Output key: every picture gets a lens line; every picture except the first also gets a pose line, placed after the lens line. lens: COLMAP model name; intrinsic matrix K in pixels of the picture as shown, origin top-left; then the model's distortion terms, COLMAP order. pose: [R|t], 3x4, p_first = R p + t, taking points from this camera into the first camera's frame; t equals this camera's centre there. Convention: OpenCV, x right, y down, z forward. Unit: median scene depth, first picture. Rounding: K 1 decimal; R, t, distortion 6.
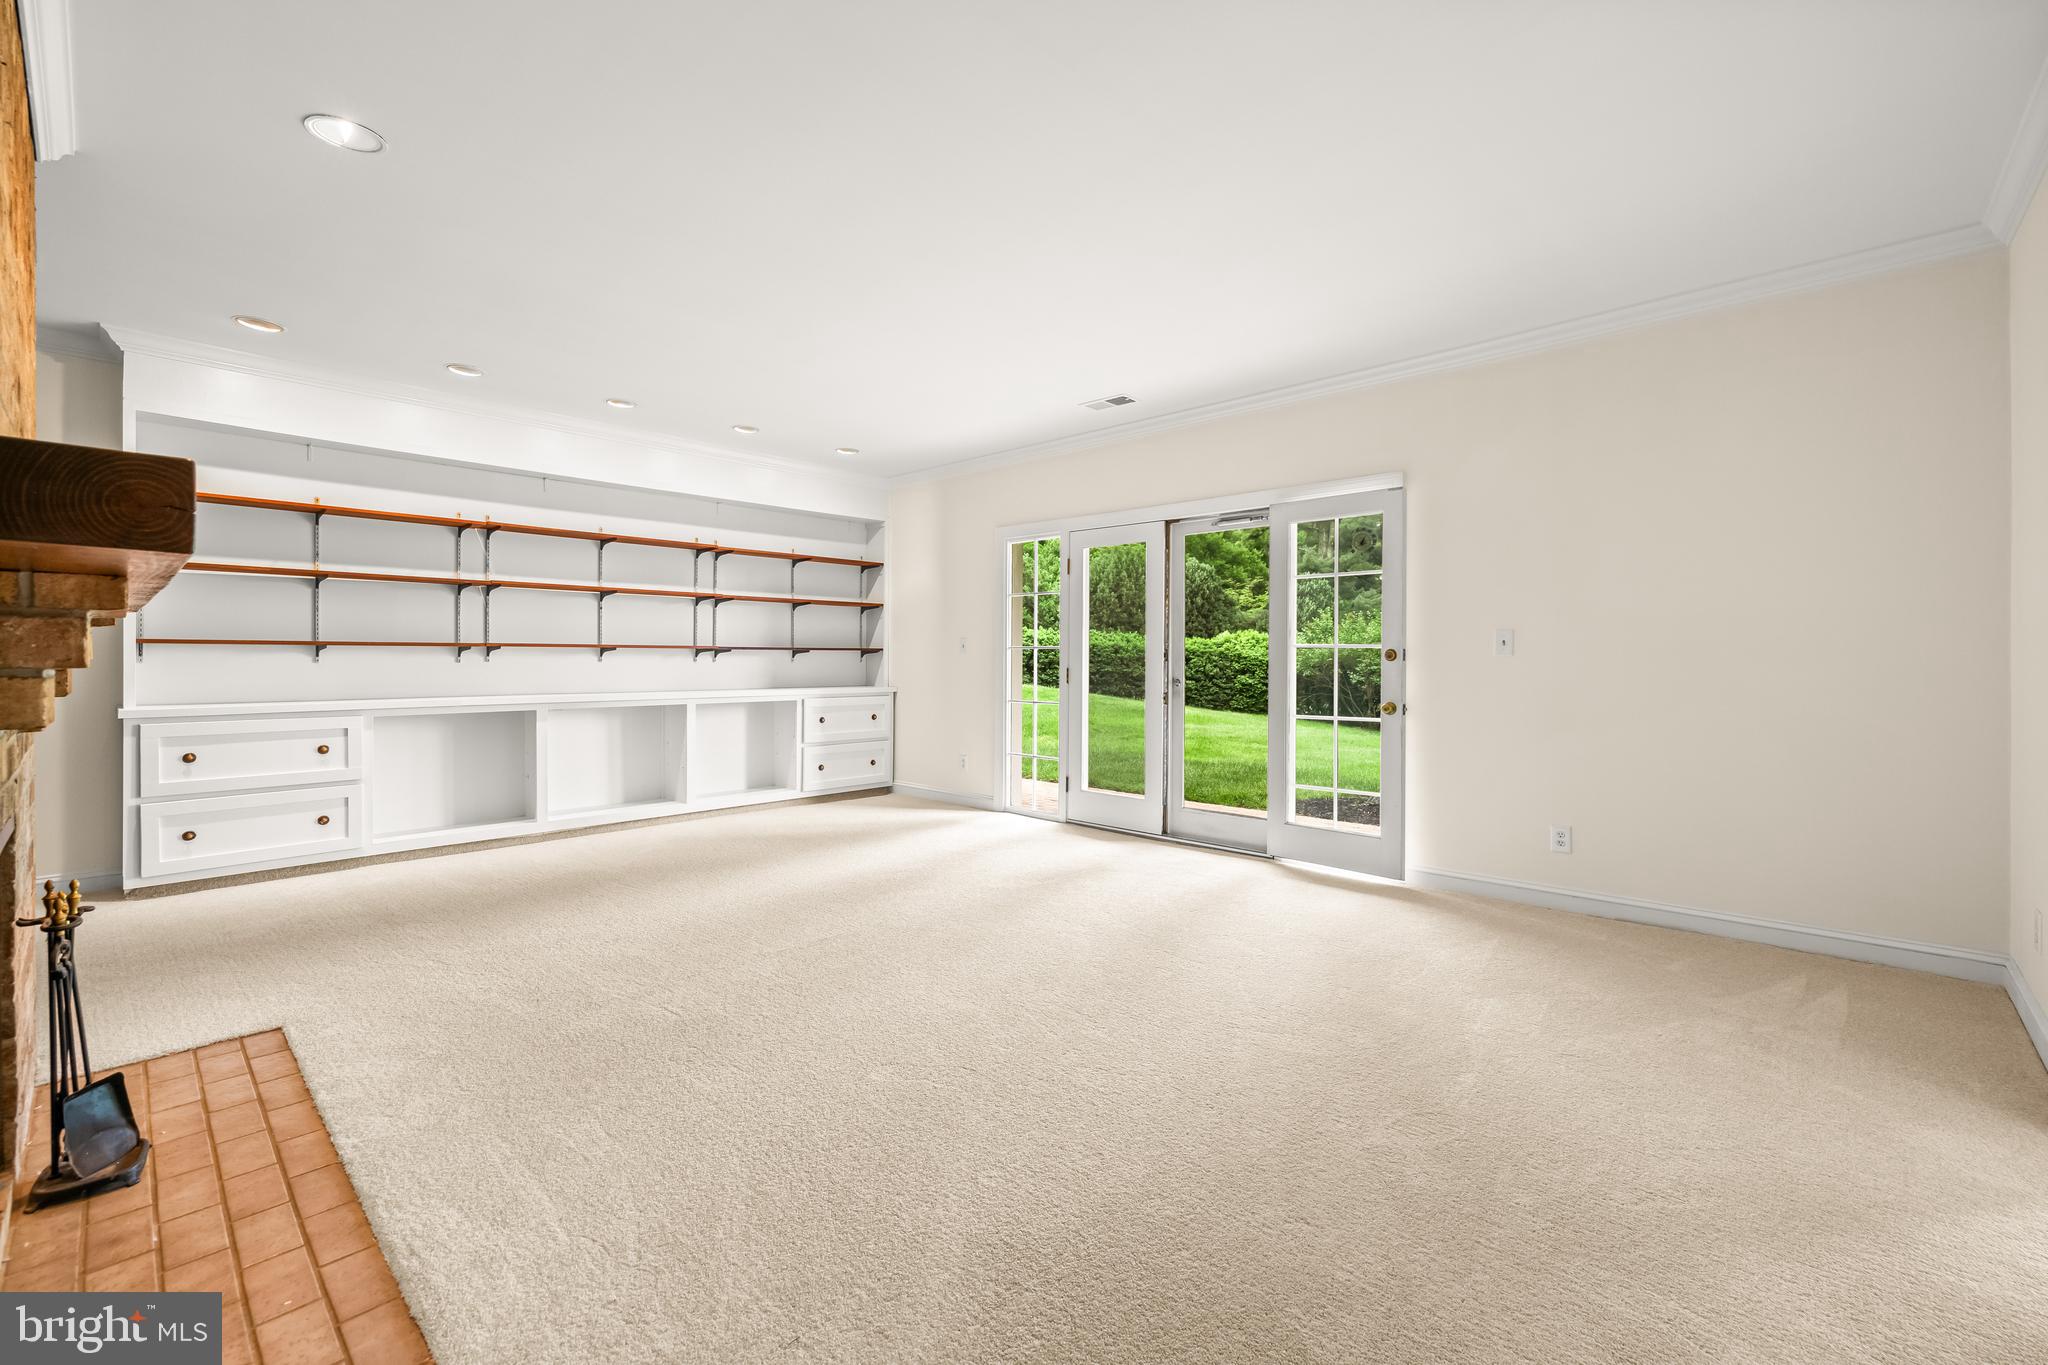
lens RADIAL K [[867.2, 0, 1026.8], [0, 867.2, 682.2], [0, 0, 1]] dist [0.003436, -0.000568]
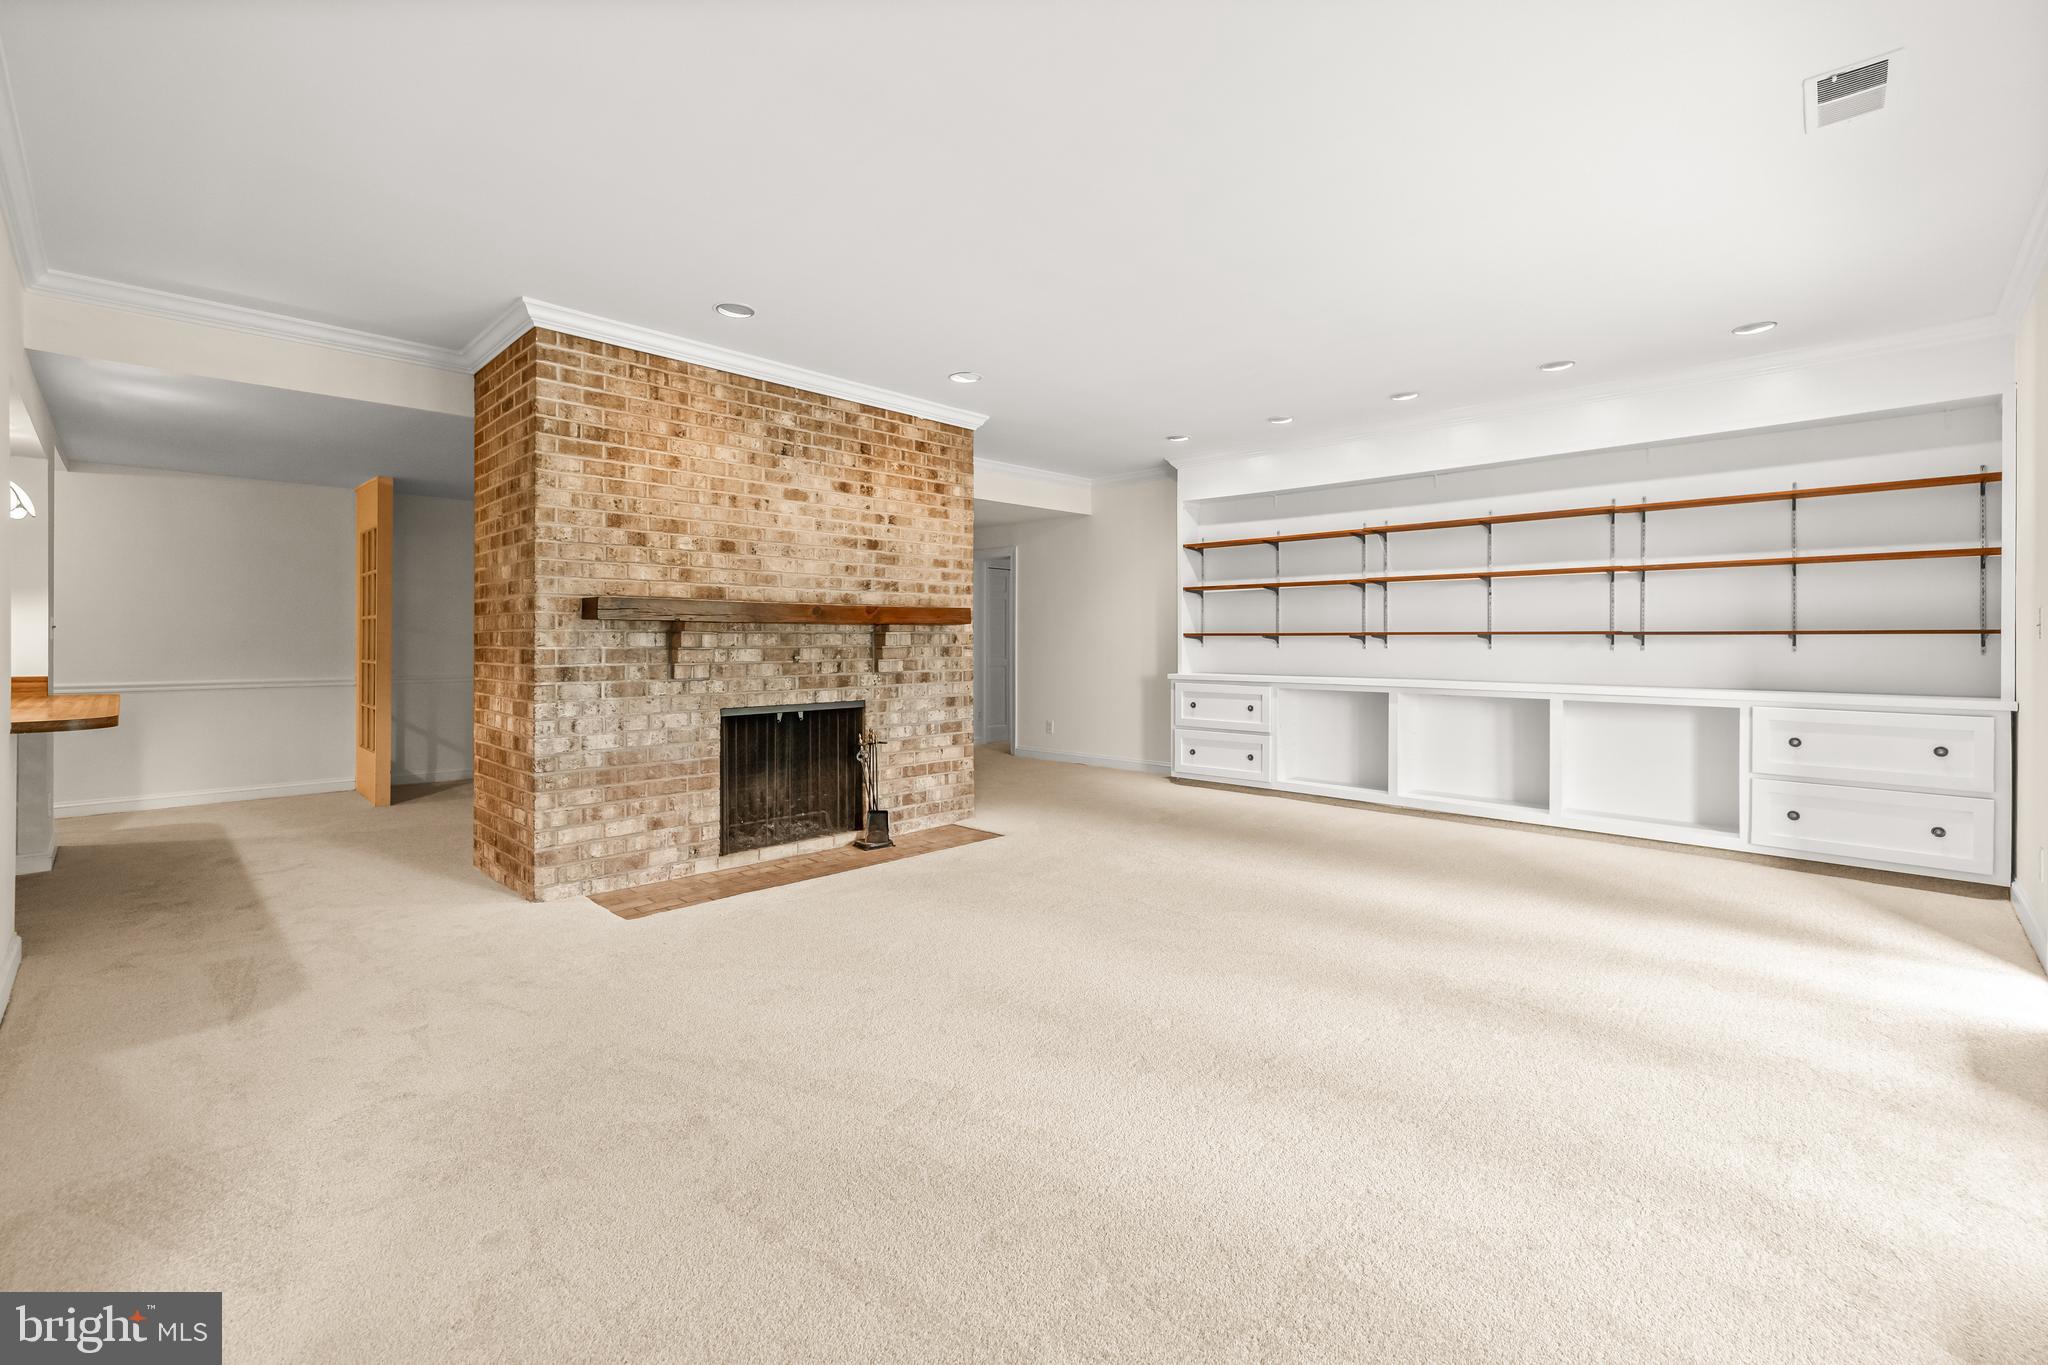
lens RADIAL K [[867.2, 0, 1061.0], [0, 867.2, 634.3], [0, 0, 1]] dist [0.003436, -0.000568]
pose [[-0.007628, -0.012350, -0.999895, 0.437244], [-0.030614, 0.999458, -0.012111, -0.012094], [0.999502, 0.030519, -0.008001, 0.483808]]
